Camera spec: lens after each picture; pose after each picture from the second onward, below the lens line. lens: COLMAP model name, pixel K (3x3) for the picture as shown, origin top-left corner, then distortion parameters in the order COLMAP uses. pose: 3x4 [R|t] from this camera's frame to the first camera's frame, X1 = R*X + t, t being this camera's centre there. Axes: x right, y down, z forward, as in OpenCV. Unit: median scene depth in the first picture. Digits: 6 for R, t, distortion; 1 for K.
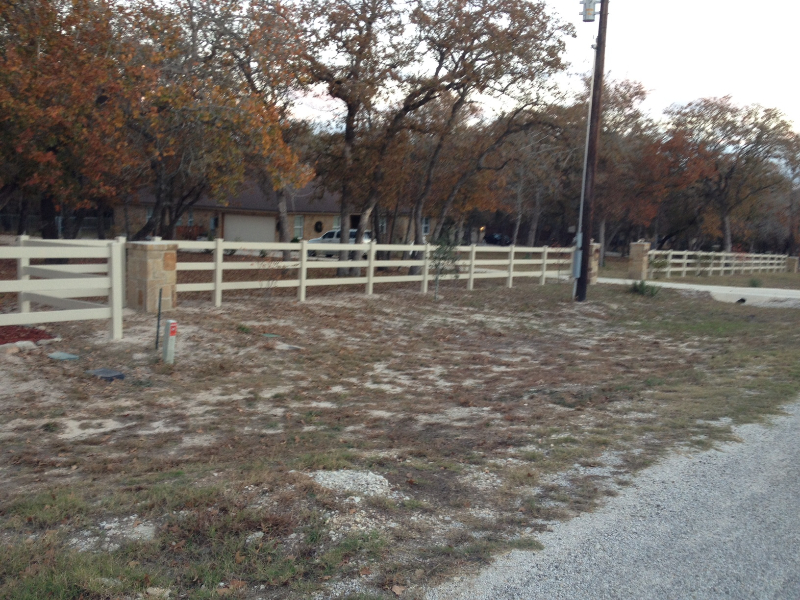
lens RADIAL K [[777.5, 0, 373.8], [0, 777.5, 288.1], [0, 0, 1]] dist [0.116165, -0.210544]
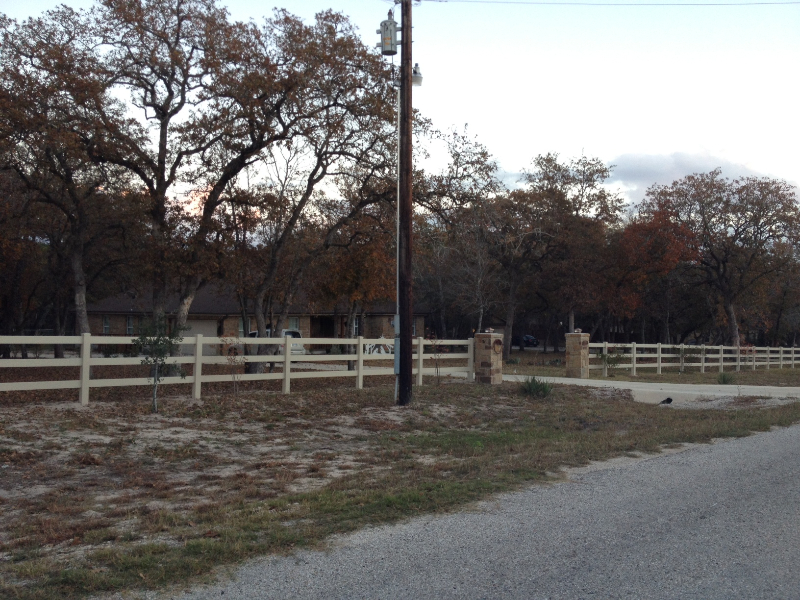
lens RADIAL K [[684.2, 0, 378.0], [0, 684.2, 287.2], [0, 0, 1]] dist [0.117492, -0.131226]
pose [[0.988398, -0.018199, -0.150789, 0.298773], [-0.001857, 0.991273, -0.131811, -0.010757], [0.151872, 0.130562, 0.979739, 0.283965]]
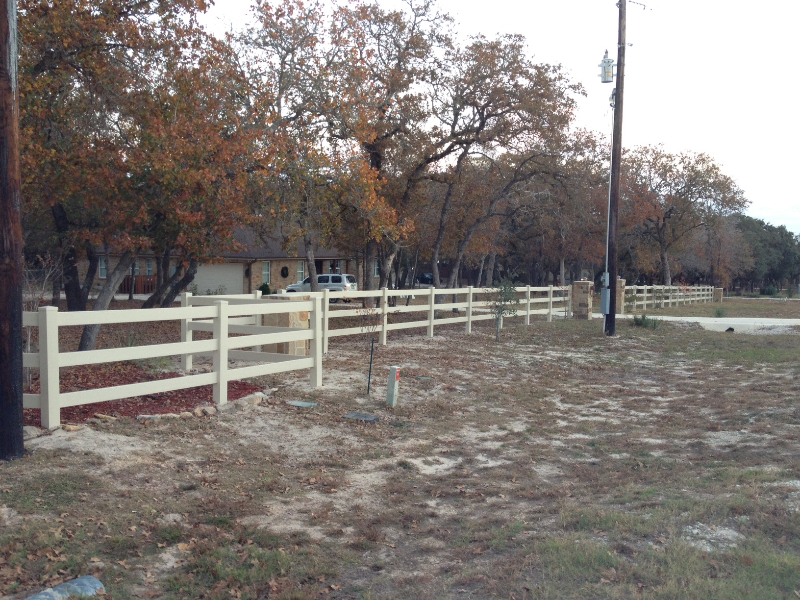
lens RADIAL K [[777.5, 0, 373.8], [0, 777.5, 288.1], [0, 0, 1]] dist [0.116165, -0.210544]
pose [[0.990474, -0.030710, 0.134234, -0.172460], [0.037680, 0.998054, -0.049690, -0.005903], [-0.132447, 0.054275, 0.989703, -0.029662]]
